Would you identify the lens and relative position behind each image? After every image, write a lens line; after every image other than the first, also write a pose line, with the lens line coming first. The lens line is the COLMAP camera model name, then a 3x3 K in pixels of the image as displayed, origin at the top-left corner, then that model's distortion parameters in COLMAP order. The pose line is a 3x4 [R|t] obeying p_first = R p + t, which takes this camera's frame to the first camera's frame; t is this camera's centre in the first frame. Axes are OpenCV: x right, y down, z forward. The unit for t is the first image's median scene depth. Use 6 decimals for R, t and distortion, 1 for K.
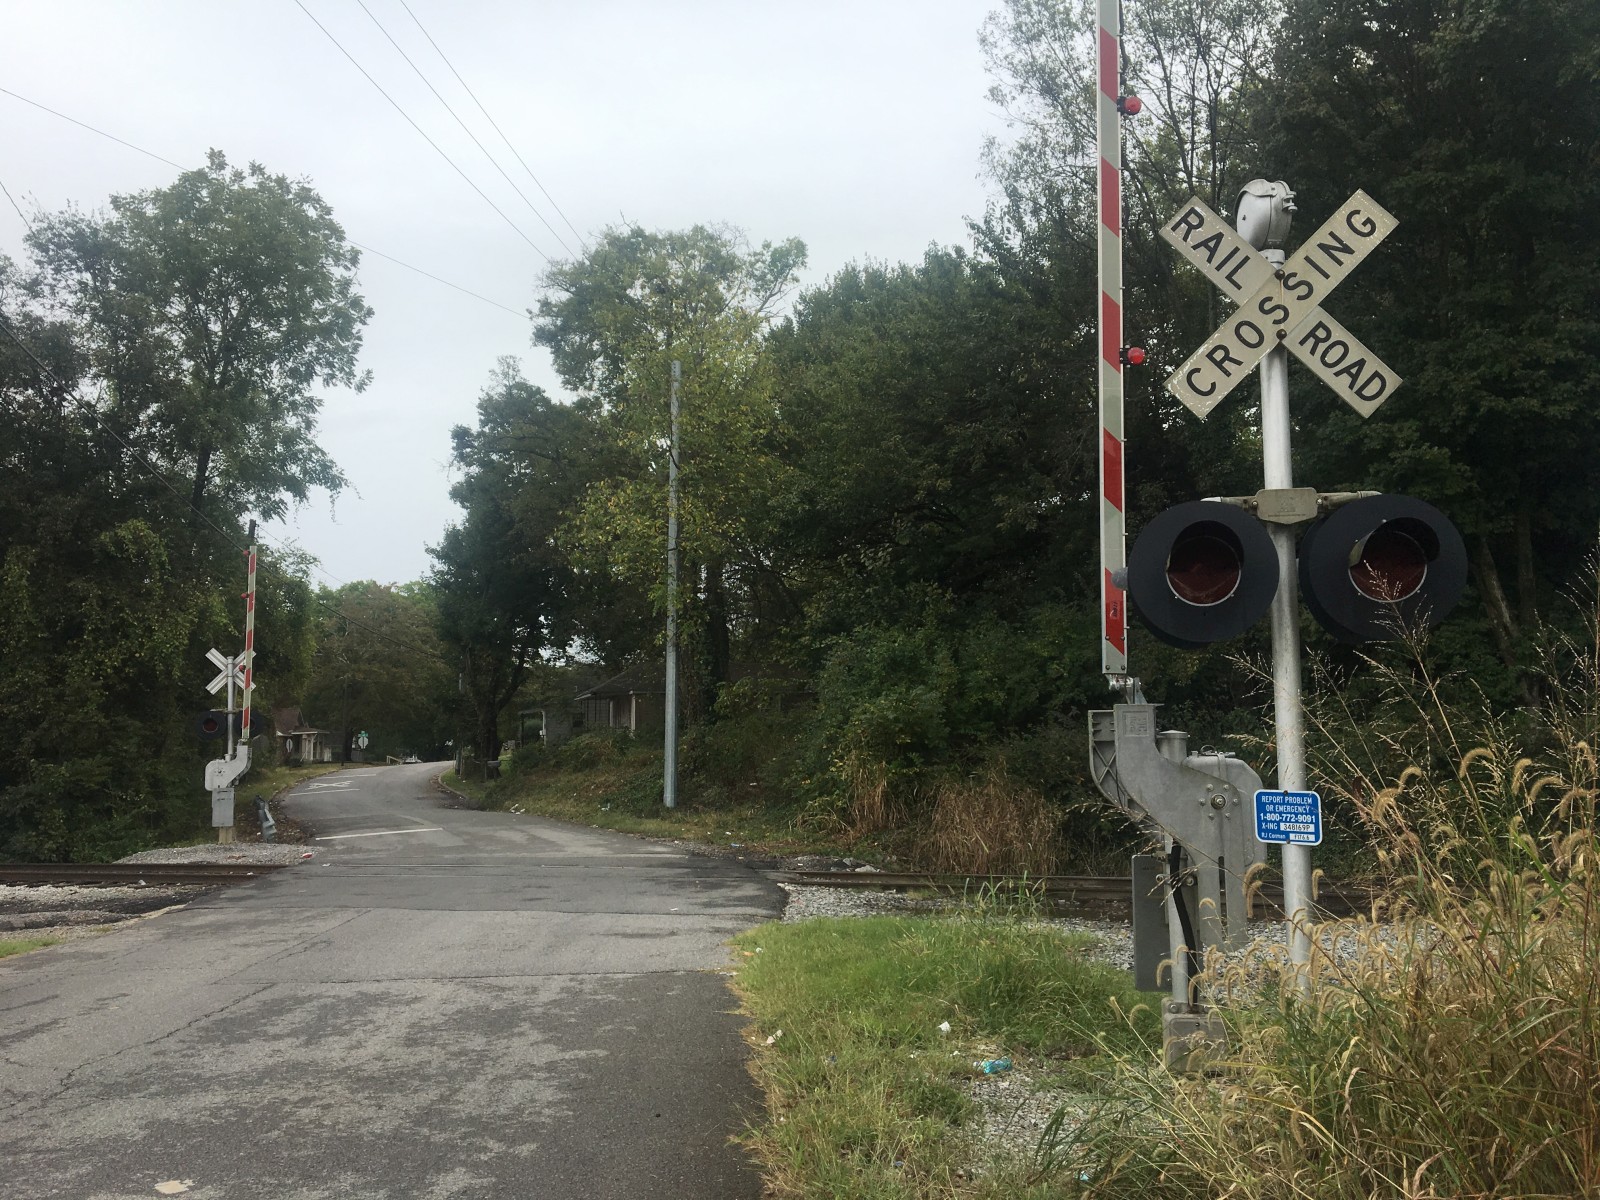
lens RADIAL K [[1361.3, 0, 800.3], [0, 1361.3, 584.9], [0, 0, 1]] dist [0.069408, -0.086381]
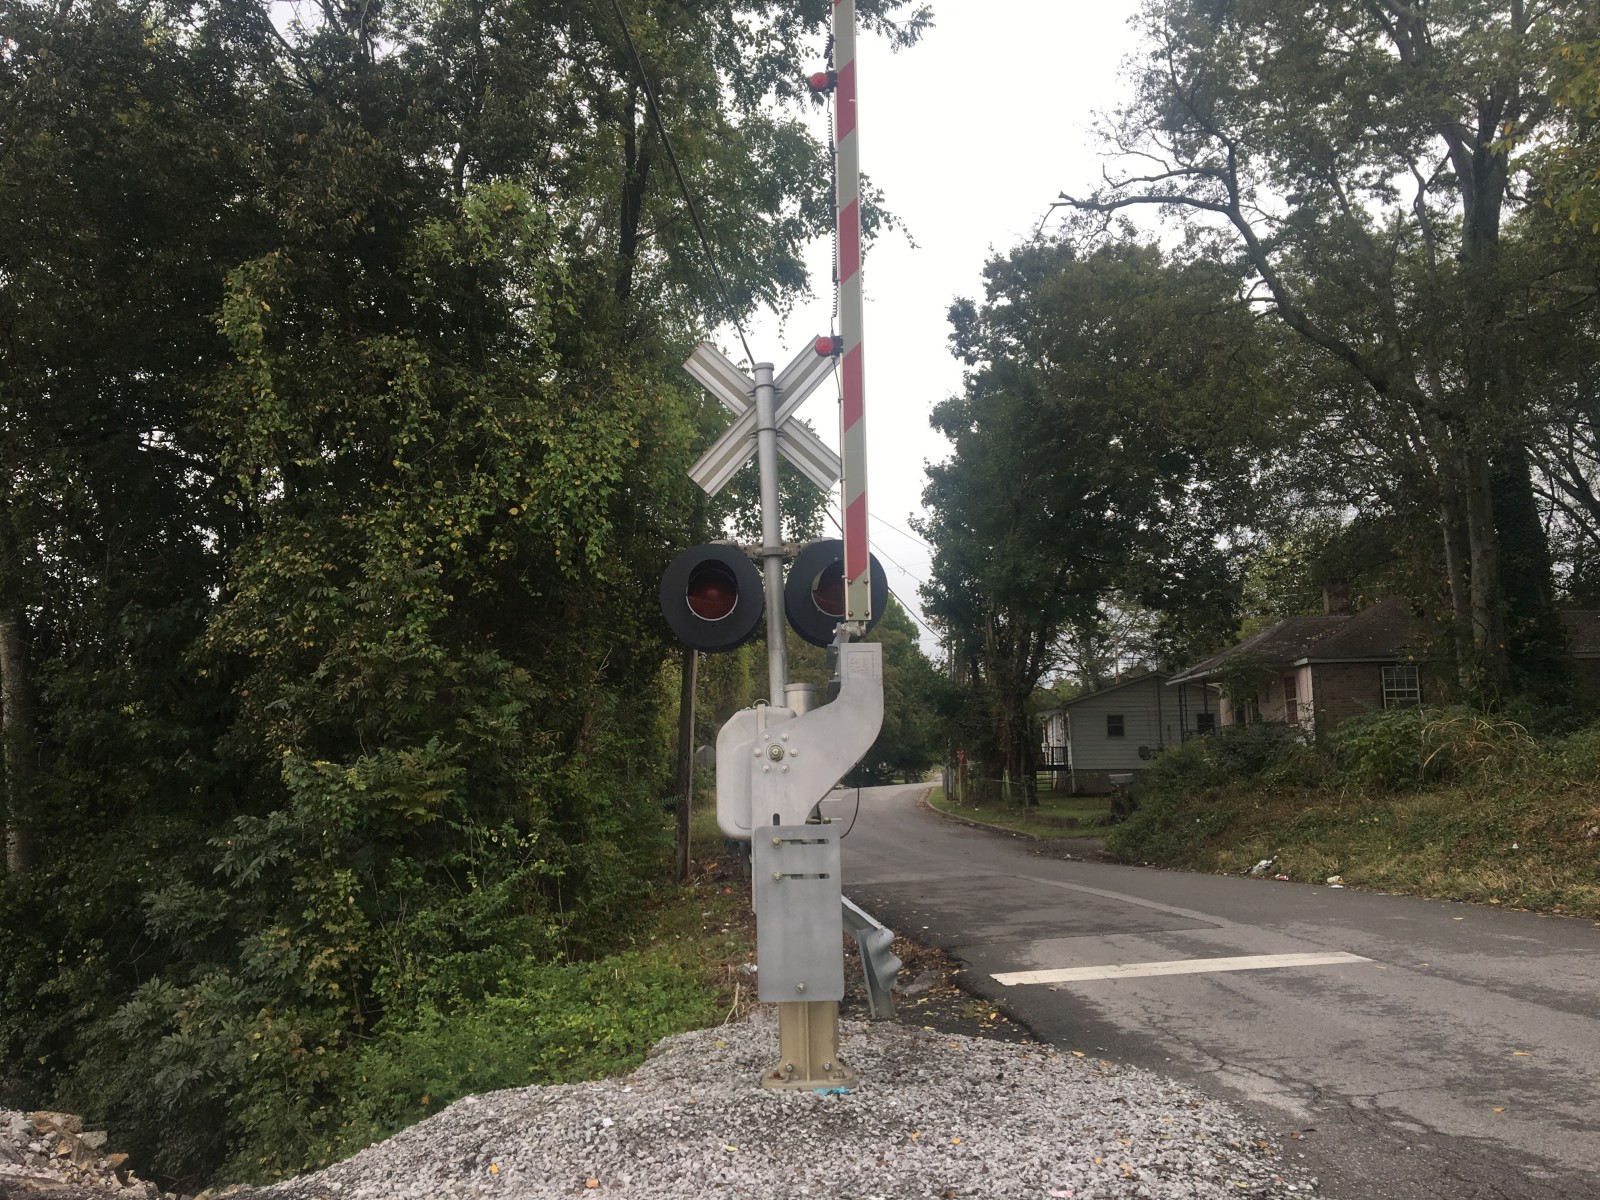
lens RADIAL K [[1361.3, 0, 807.8], [0, 1361.3, 595.3], [0, 0, 1]] dist [0.069408, -0.086381]
pose [[0.961770, -0.039387, -0.271013, -0.553354], [0.035435, 0.999182, -0.019461, 0.177855], [0.271557, 0.009113, 0.962379, 1.222490]]
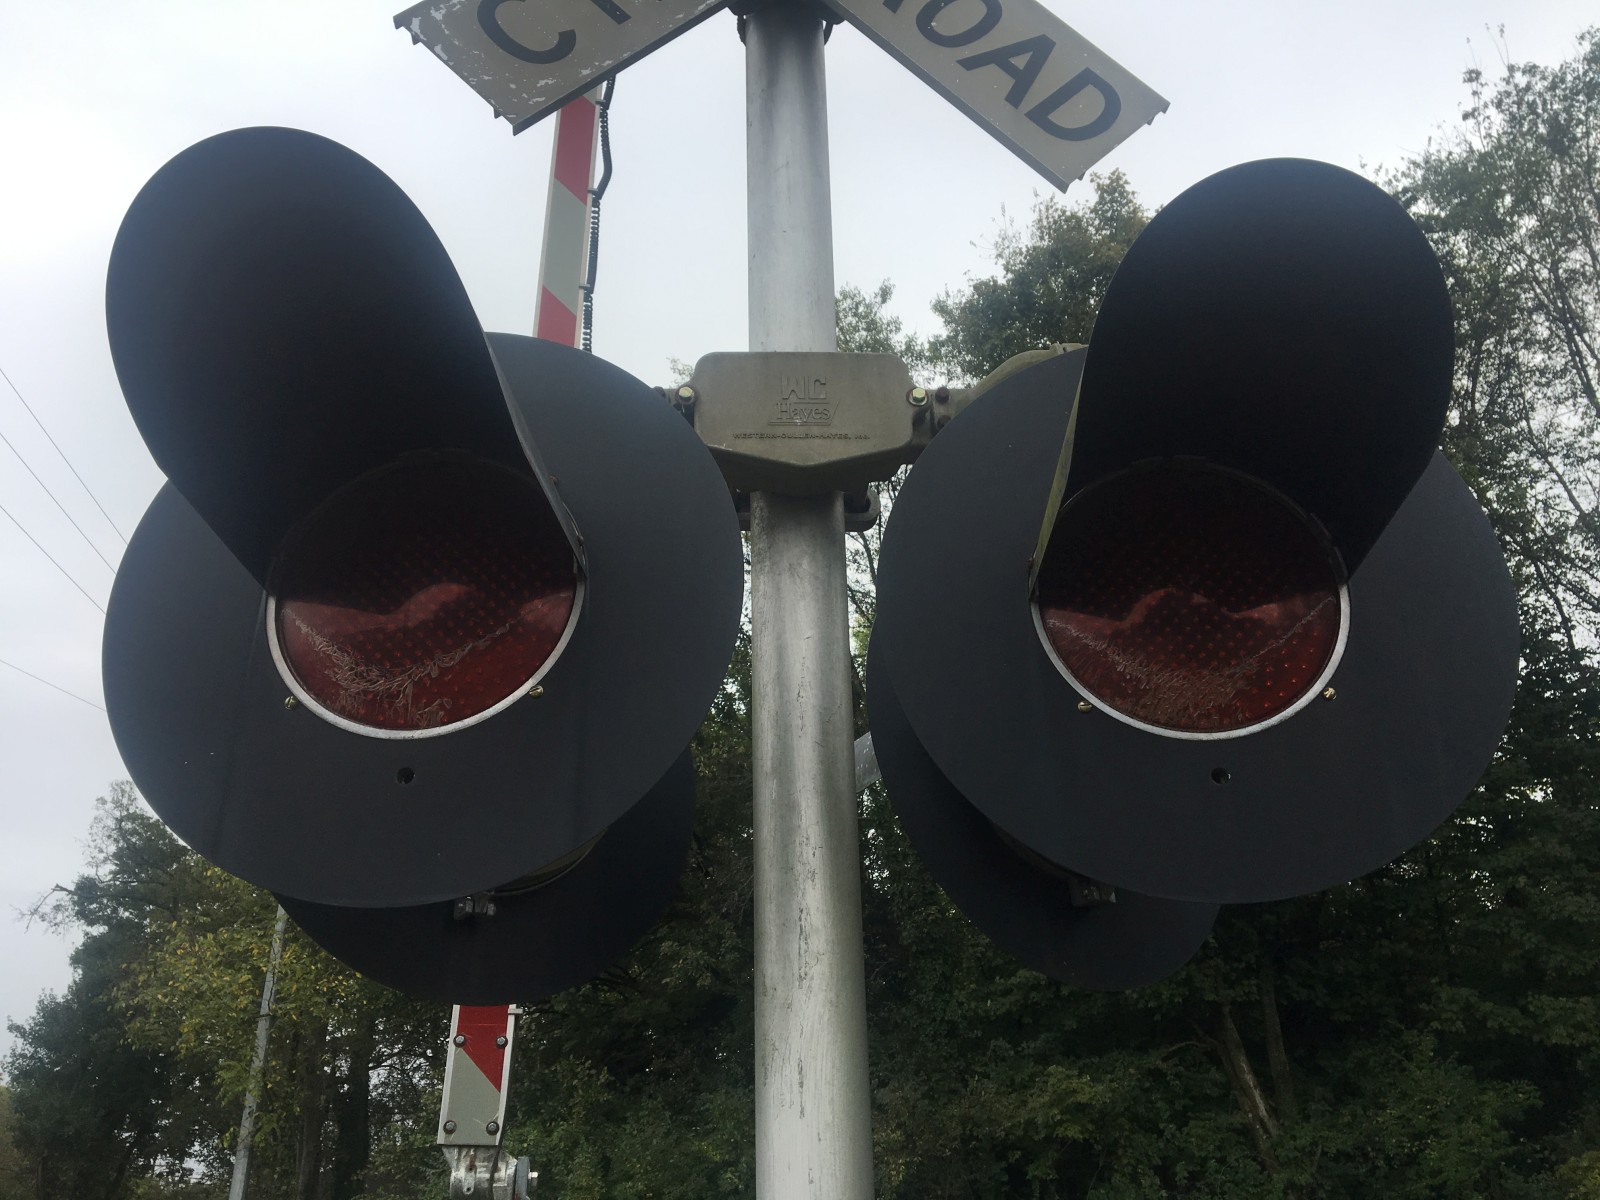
lens RADIAL K [[1361.3, 0, 795.7], [0, 1361.3, 602.5], [0, 0, 1]] dist [0.069408, -0.086381]
pose [[0.982491, 0.073063, 0.171384, 0.104902], [-0.011773, 0.942405, -0.334268, 0.021781], [-0.185935, 0.326397, 0.926765, 0.261725]]
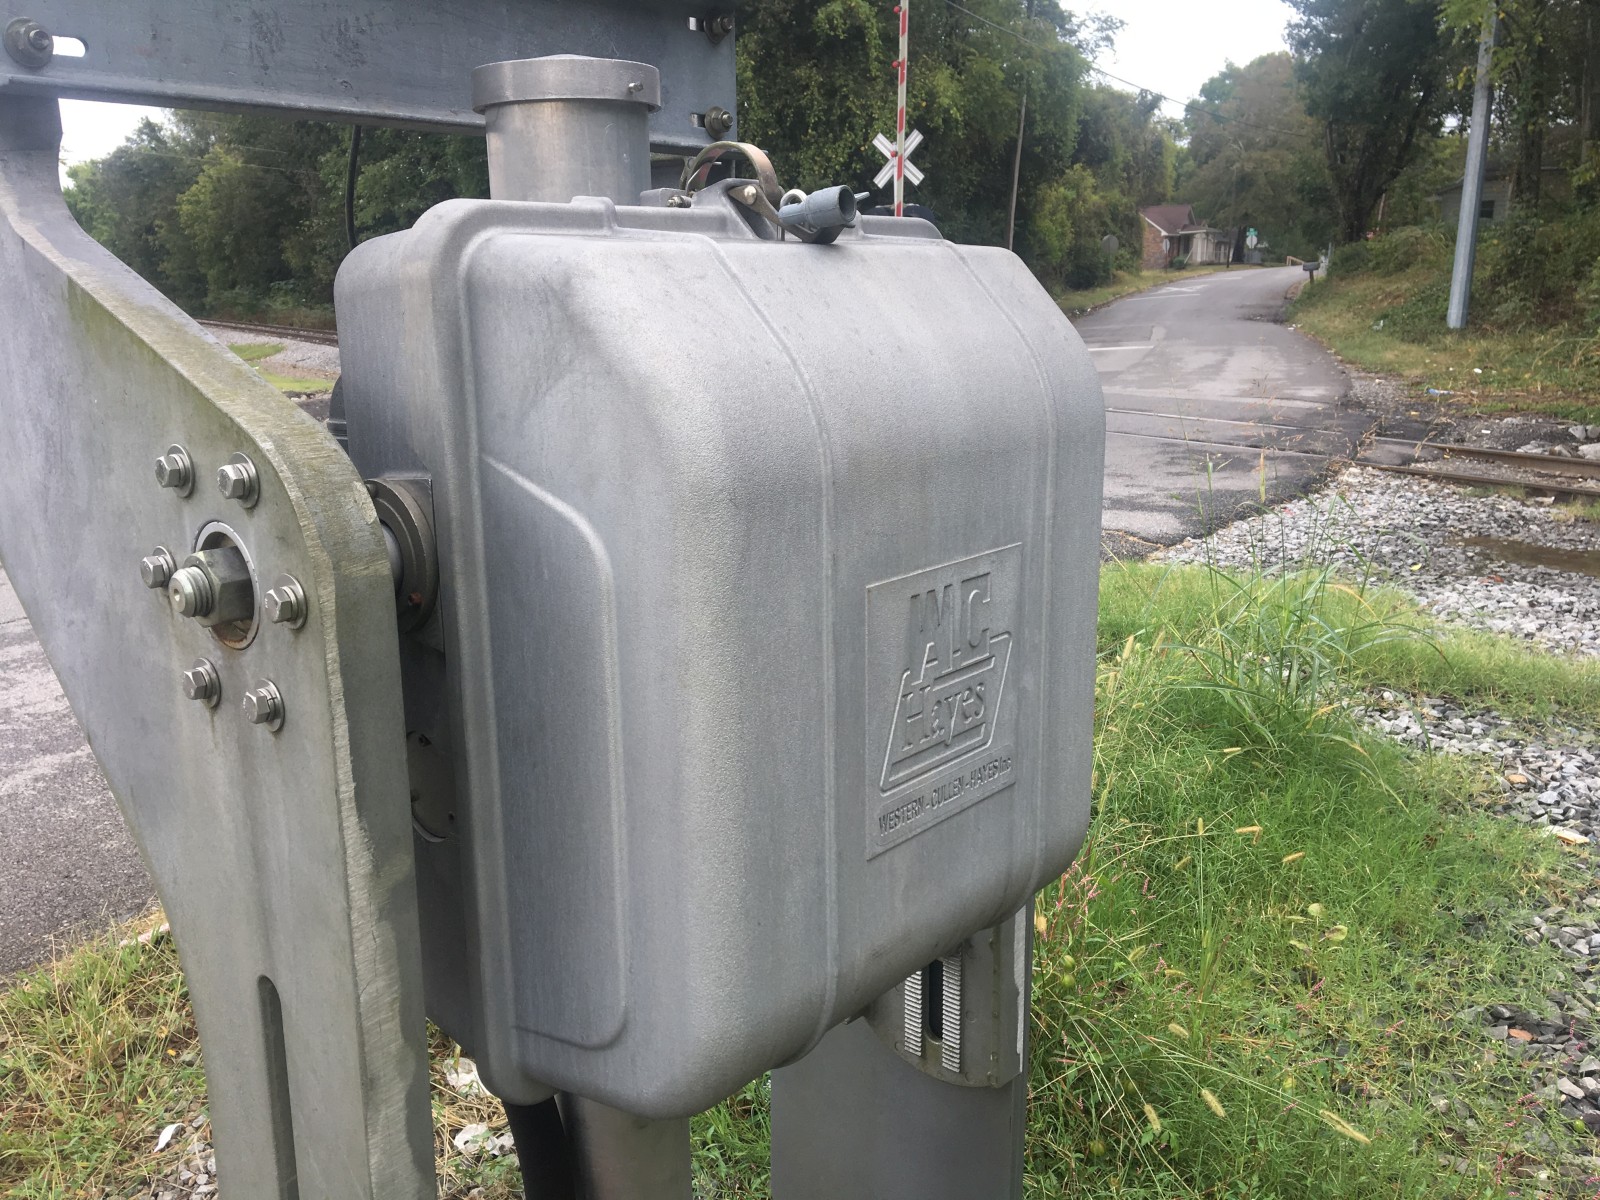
lens RADIAL K [[1361.3, 0, 777.9], [0, 1361.3, 616.3], [0, 0, 1]] dist [0.069408, -0.086381]
pose [[0.784538, 0.150956, -0.601425, 0.164535], [0.082804, 0.935723, 0.342880, 0.048381], [0.614527, -0.318803, 0.721611, 0.379905]]
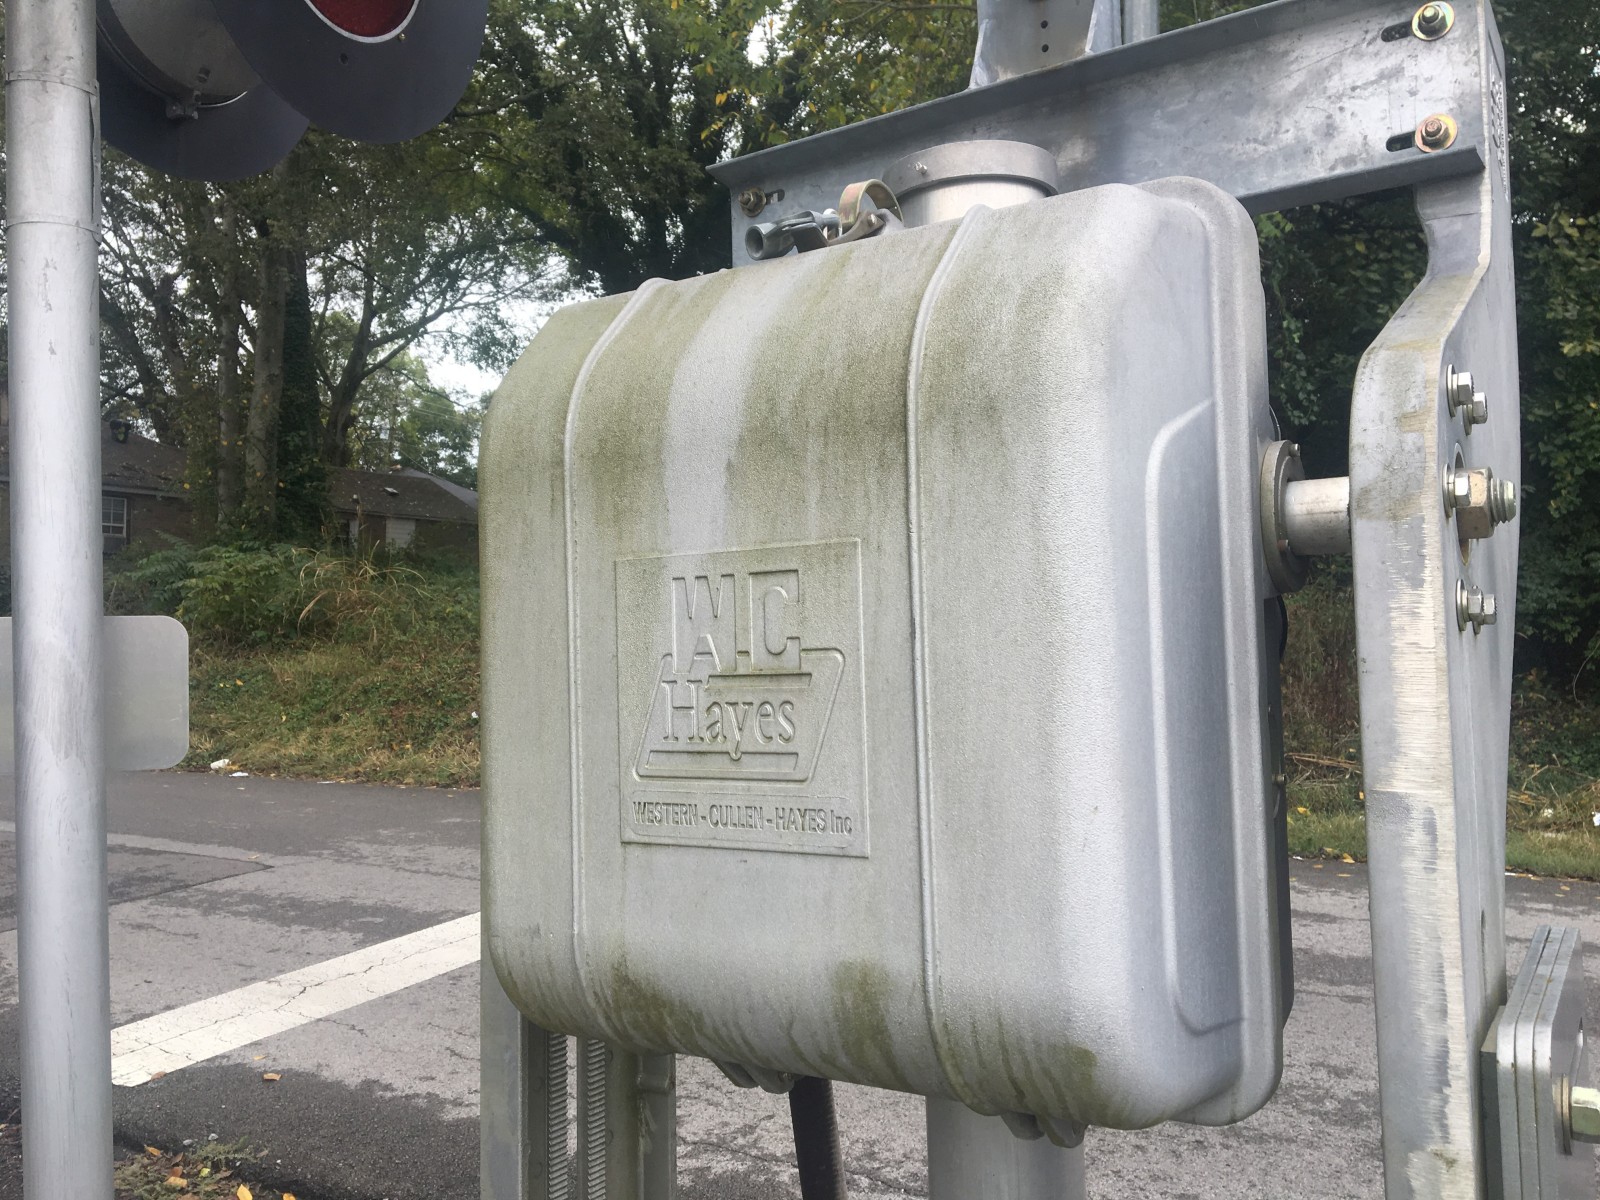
lens RADIAL K [[1361.3, 0, 784.2], [0, 1361.3, 592.6], [0, 0, 1]] dist [0.069408, -0.086381]
pose [[0.766236, 0.042392, 0.641159, -0.715103], [-0.100168, 0.993503, 0.054021, 0.215661], [-0.634704, -0.105617, 0.765504, 1.541714]]
